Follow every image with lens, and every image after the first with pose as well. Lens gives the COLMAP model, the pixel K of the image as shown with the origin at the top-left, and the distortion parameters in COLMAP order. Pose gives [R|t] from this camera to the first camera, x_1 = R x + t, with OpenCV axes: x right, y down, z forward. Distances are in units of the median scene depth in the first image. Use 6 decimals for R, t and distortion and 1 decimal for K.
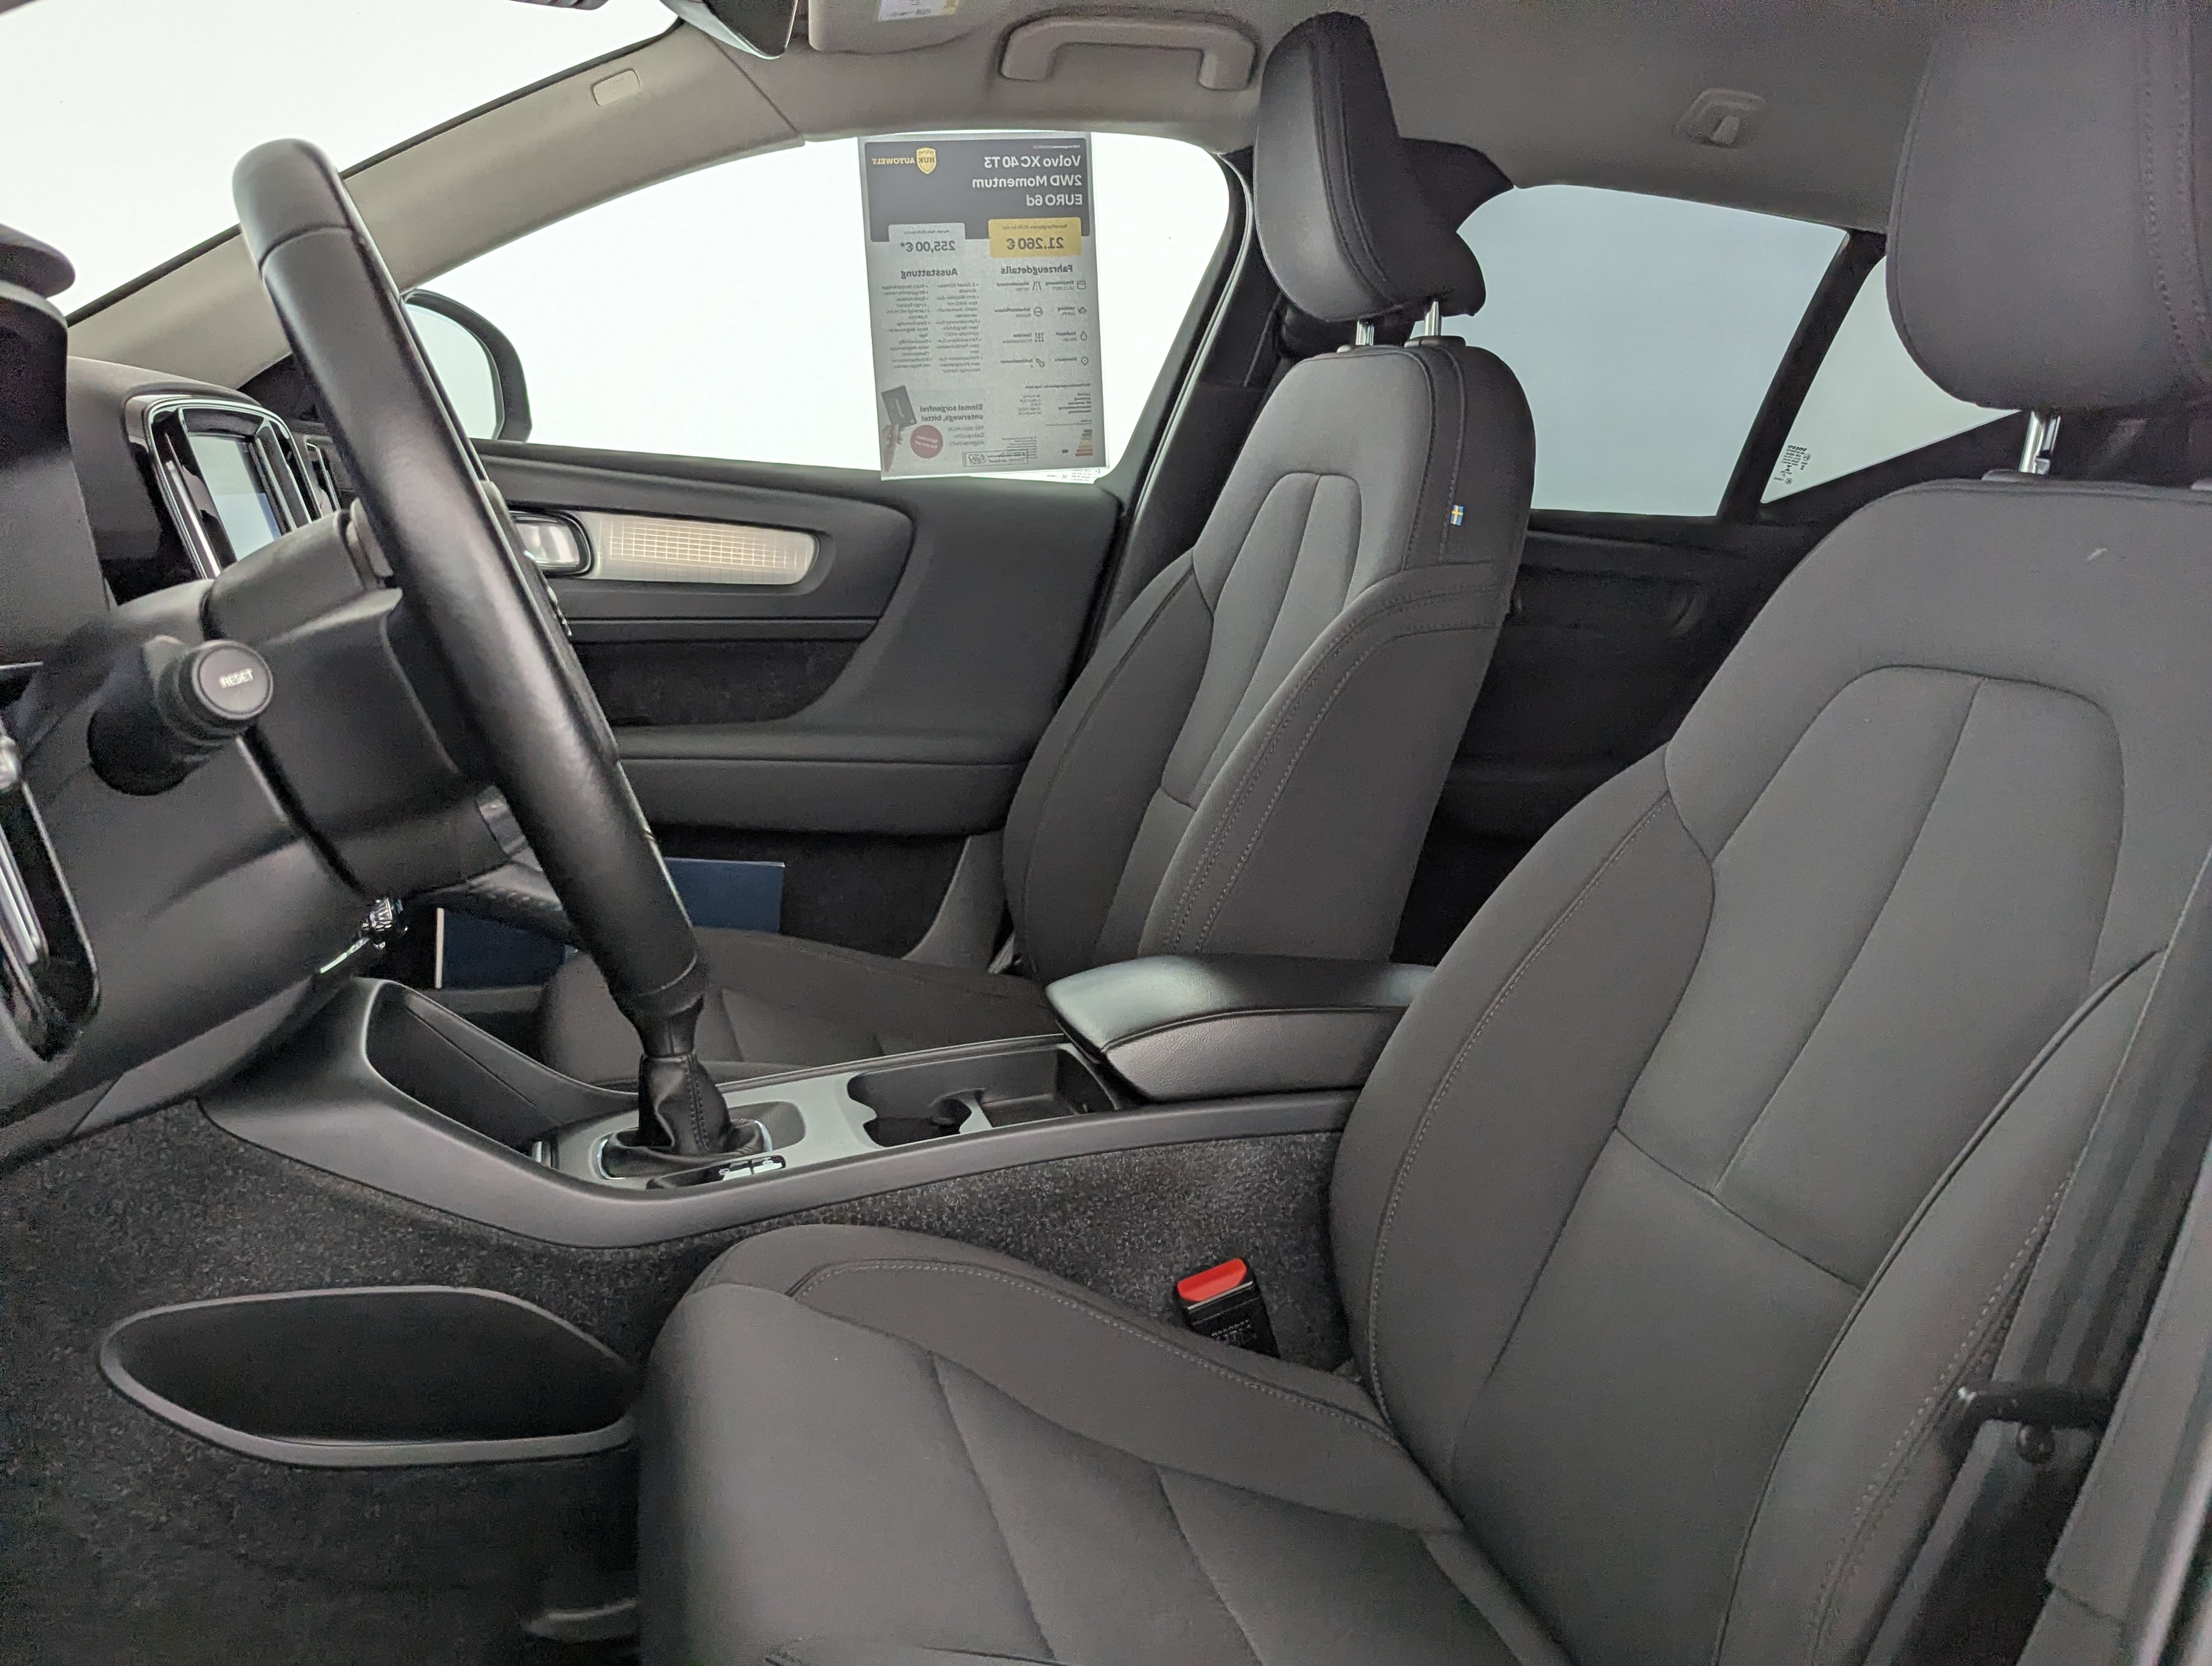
lens RADIAL K [[2074.0, 0, 1113.8], [0, 2074.0, 834.0], [0, 0, 1]] dist [0.030746, 0.000000]
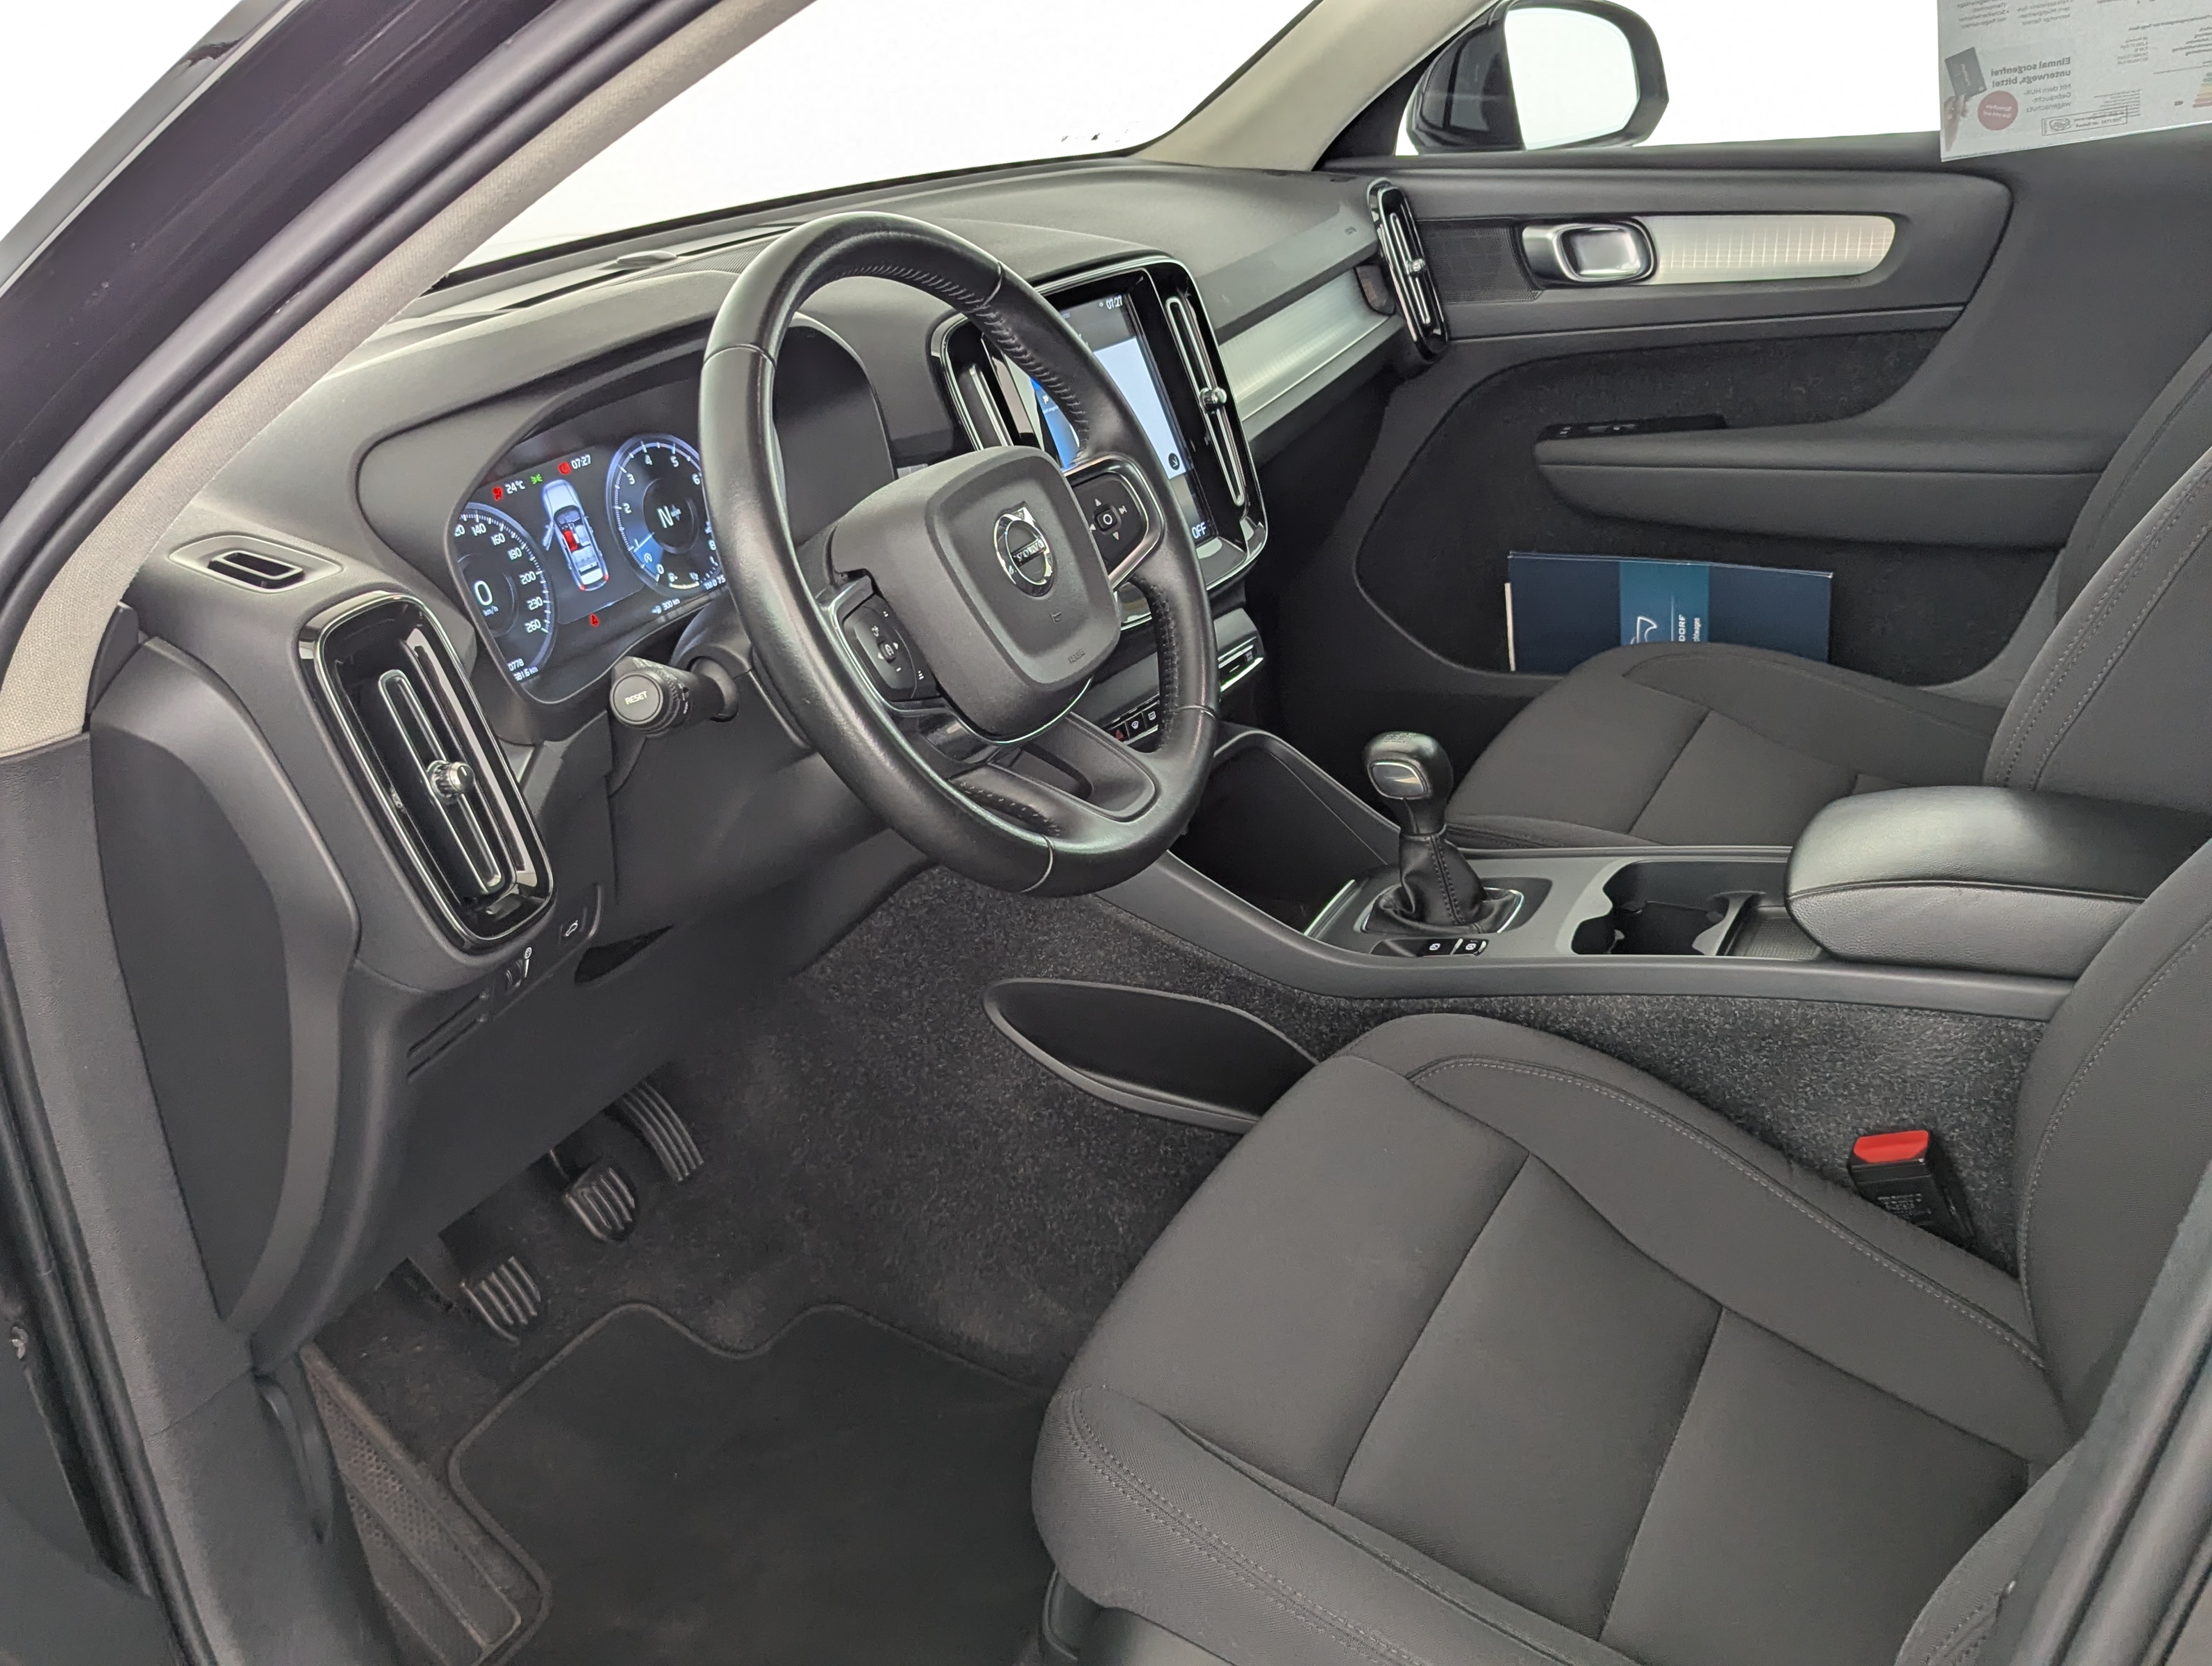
lens RADIAL K [[2074.0, 0, 1123.6], [0, 2074.0, 817.1], [0, 0, 1]] dist [0.030746, 0.000000]
pose [[0.695050, 0.161360, -0.700620, 0.423728], [0.025002, 0.968475, 0.247854, -0.170065], [0.718527, -0.189788, 0.669104, 0.116451]]
